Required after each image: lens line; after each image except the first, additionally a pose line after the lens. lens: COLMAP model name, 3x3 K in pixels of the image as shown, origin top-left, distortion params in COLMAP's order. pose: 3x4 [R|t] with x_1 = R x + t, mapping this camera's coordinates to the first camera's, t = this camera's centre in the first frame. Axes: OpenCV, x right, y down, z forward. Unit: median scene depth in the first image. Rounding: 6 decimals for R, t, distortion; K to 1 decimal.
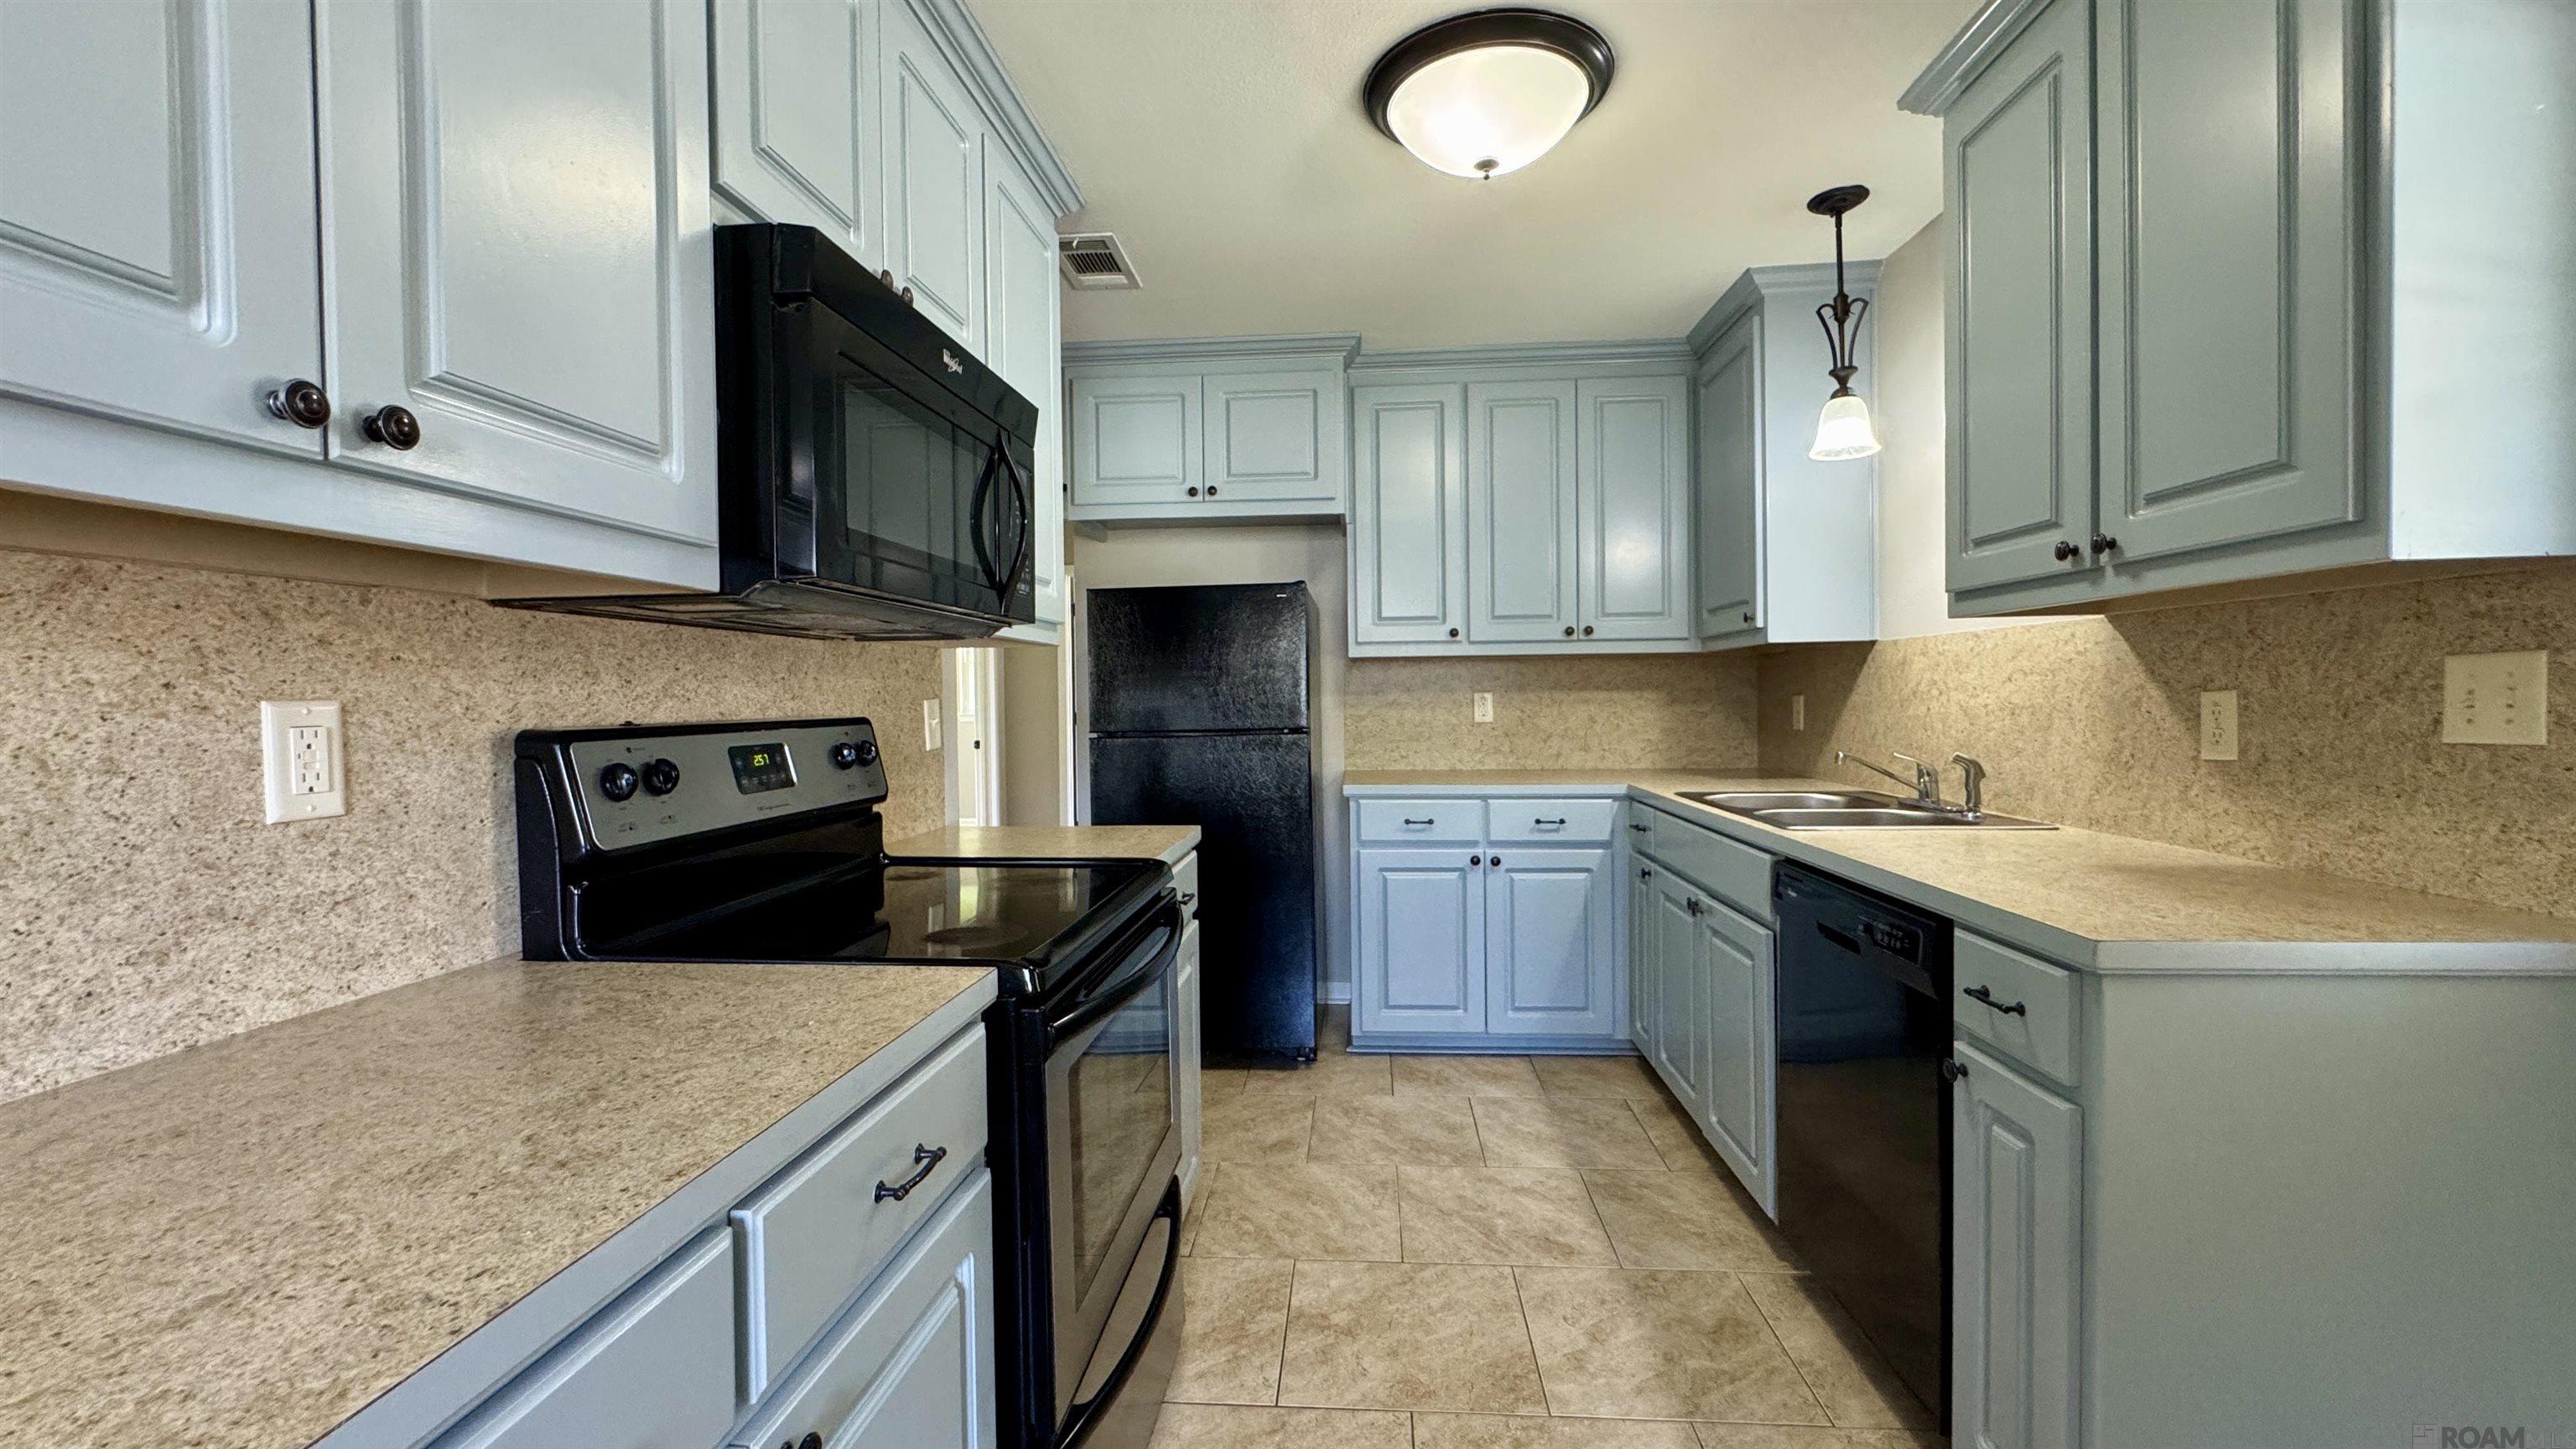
lens RADIAL K [[1071.5, 0, 1290.6], [0, 1071.5, 716.4], [0, 0, 1]] dist [0.001032, 0.000008]
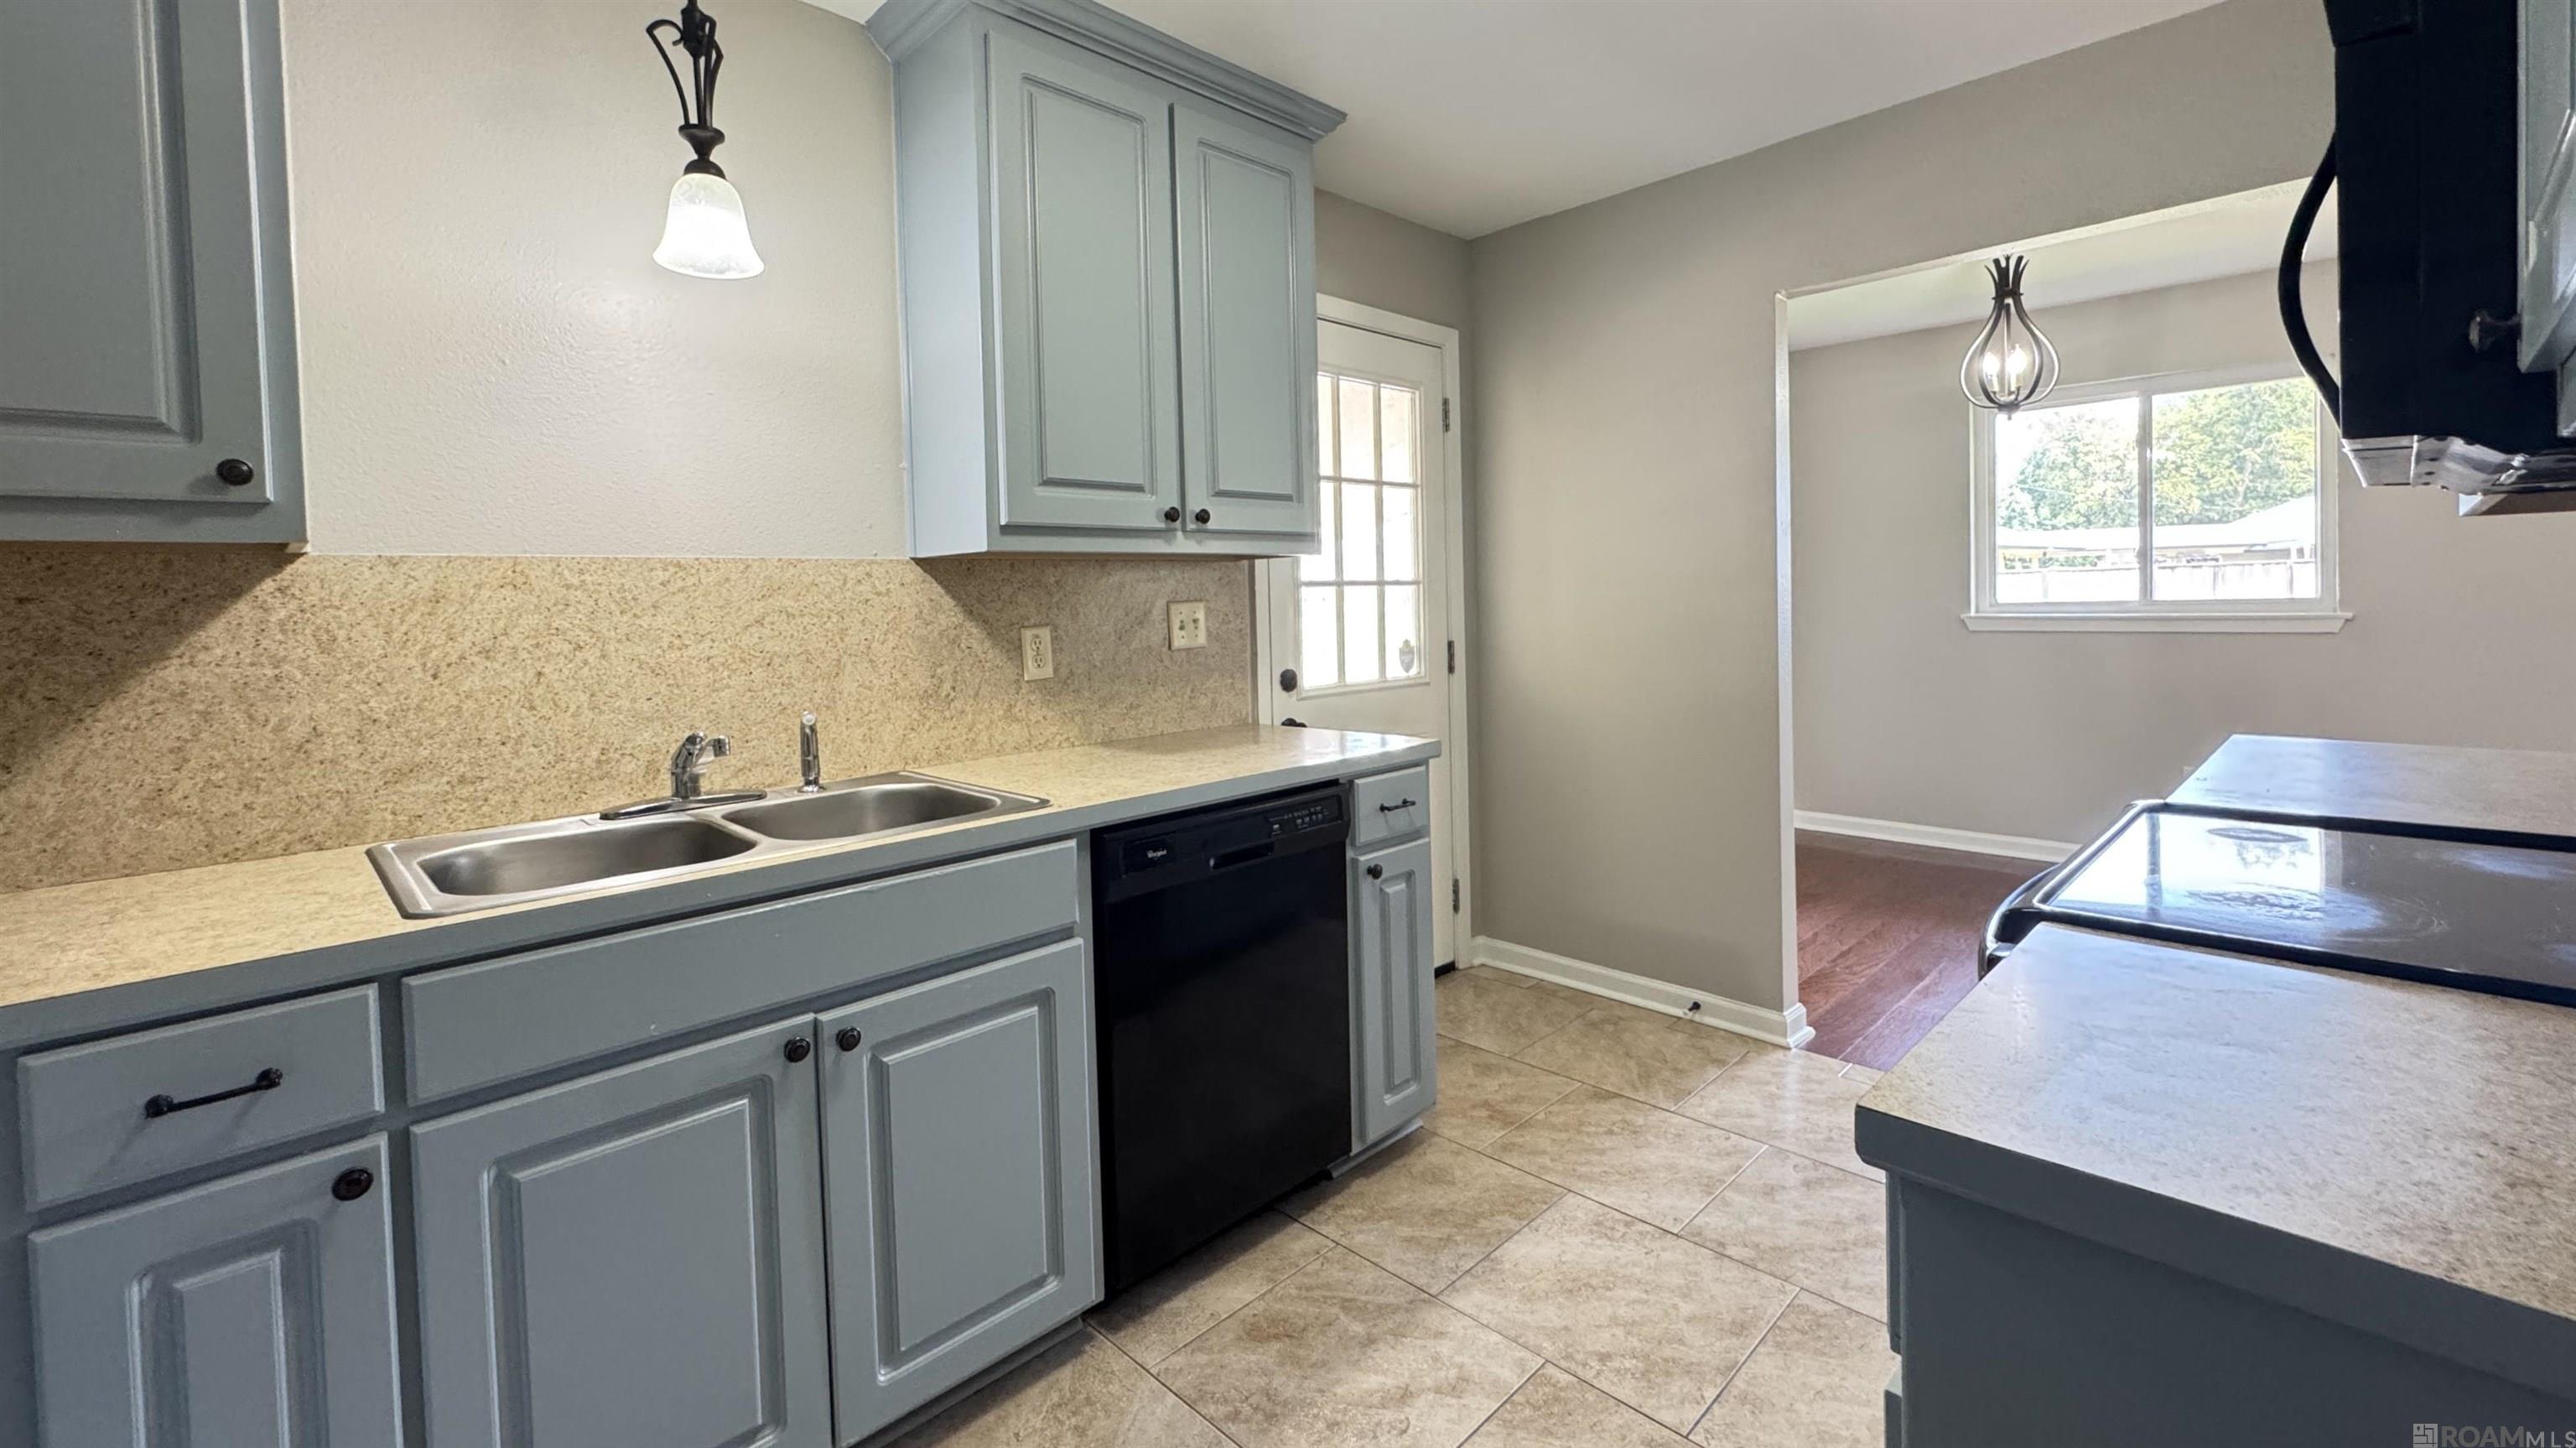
lens RADIAL K [[1071.4, 0, 1284.2], [0, 1071.4, 631.3], [0, 0, 1]] dist [0.001032, 0.000008]
pose [[-0.759086, 0.011664, 0.650886, -0.200568], [0.047053, 0.998207, 0.036987, -0.049724], [-0.649288, 0.058702, -0.758274, 1.719514]]
